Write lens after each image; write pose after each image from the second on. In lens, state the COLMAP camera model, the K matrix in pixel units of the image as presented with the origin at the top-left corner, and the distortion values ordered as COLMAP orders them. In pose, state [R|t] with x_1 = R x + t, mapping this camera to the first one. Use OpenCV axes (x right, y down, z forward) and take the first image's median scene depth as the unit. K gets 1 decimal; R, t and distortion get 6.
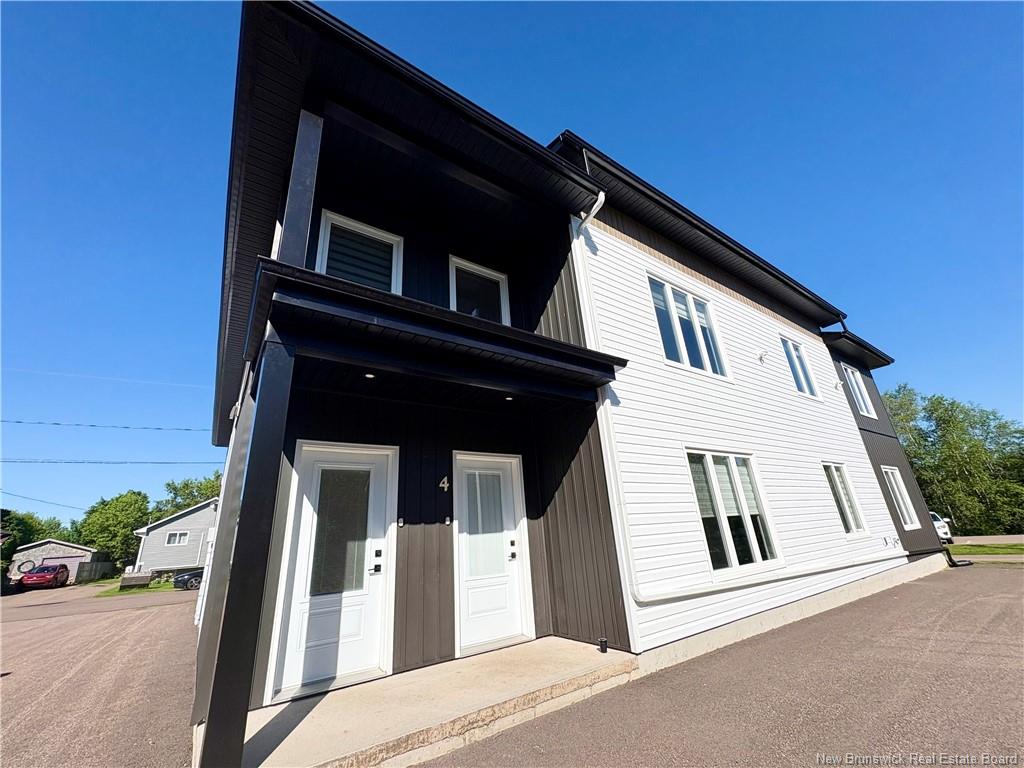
lens RADIAL K [[408.7, 0, 512.0], [0, 408.7, 384.0], [0, 0, 1]] dist [0.001843, 0.000231]
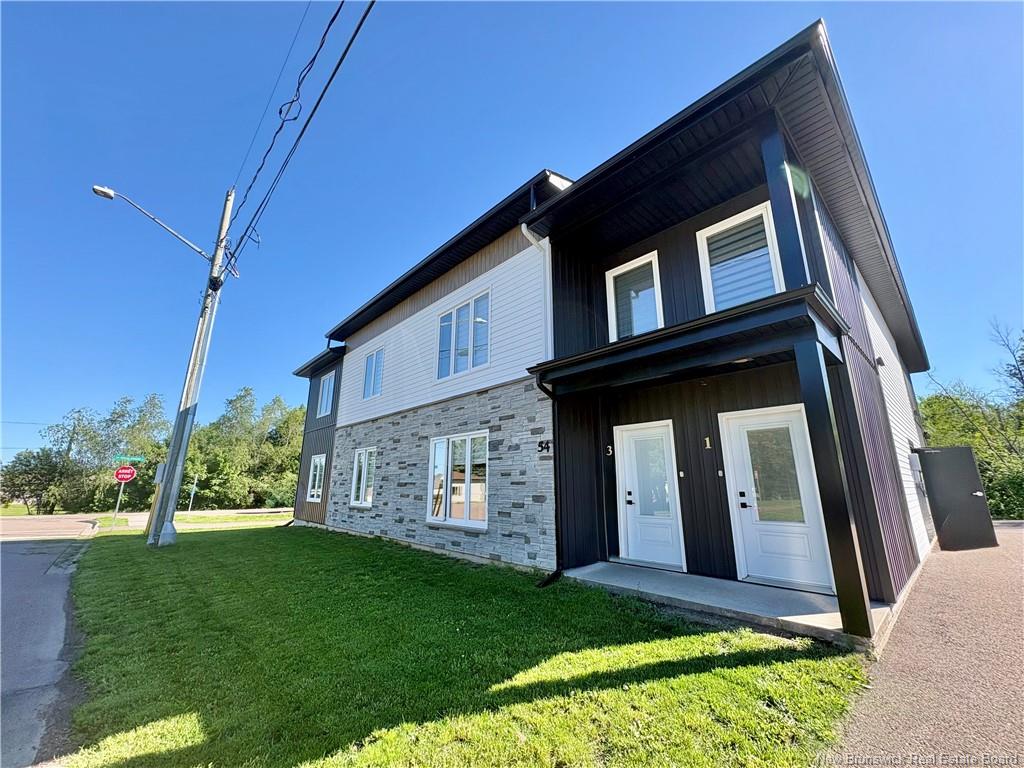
lens RADIAL K [[408.7, 0, 512.0], [0, 408.7, 384.0], [0, 0, 1]] dist [0.001843, 0.000231]
pose [[0.137038, -0.181879, -0.973725, 1.071324], [0.343938, 0.930579, -0.125416, 0.033163], [0.928939, -0.317714, 0.190079, 0.305593]]
